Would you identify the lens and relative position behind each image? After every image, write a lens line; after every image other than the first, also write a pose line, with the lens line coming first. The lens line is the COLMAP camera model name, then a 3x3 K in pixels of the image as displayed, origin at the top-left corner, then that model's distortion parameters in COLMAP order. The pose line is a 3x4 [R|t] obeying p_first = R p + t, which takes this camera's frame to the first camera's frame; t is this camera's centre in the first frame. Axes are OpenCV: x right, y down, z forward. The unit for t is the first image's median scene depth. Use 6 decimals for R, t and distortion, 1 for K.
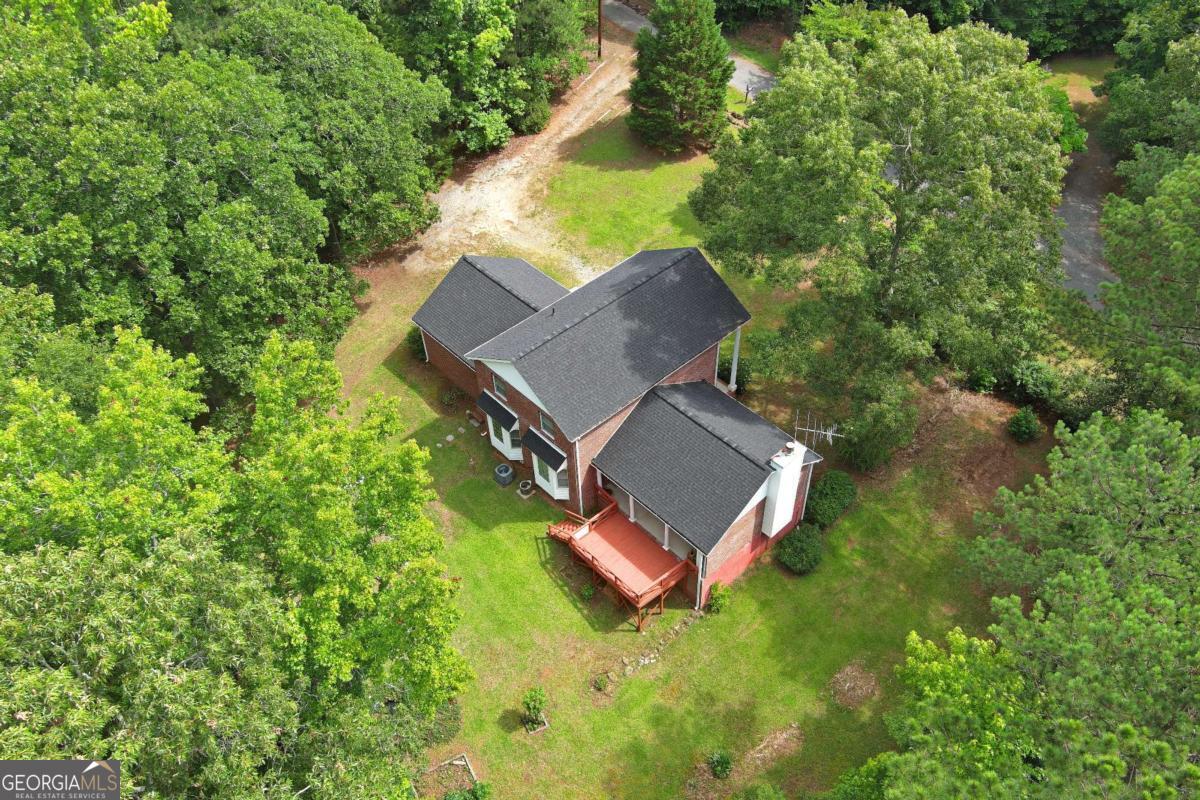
lens RADIAL K [[947.1, 0, 602.8], [0, 947.1, 396.3], [0, 0, 1]] dist [0.015712, -0.010639]
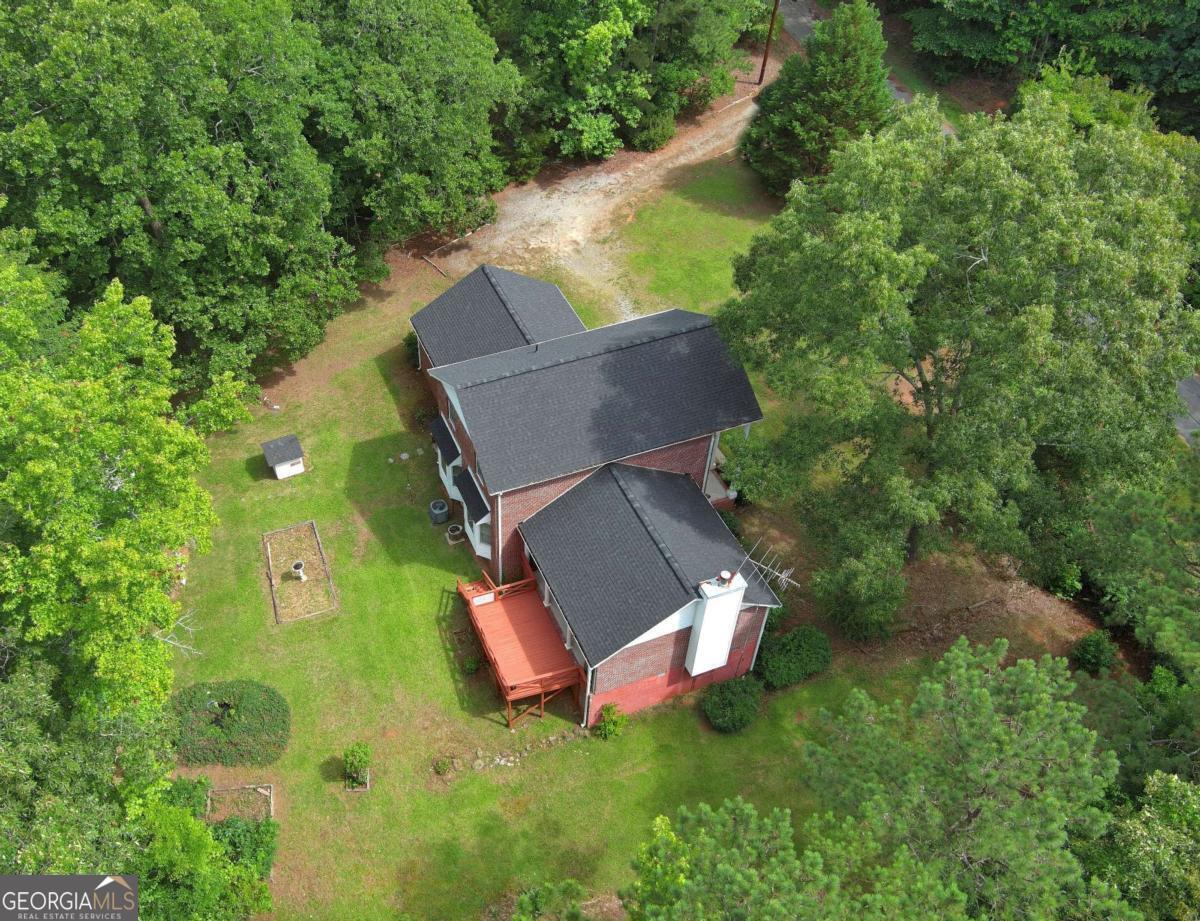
lens RADIAL K [[1108.9, 0, 594.8], [0, 1108.9, 467.4], [0, 0, 1]] dist [0.021338, 0.000000]
pose [[0.927028, 0.283214, -0.245781, 0.279316], [-0.280609, 0.958704, 0.046324, -0.047124], [0.248751, 0.026024, 0.968218, 0.026781]]
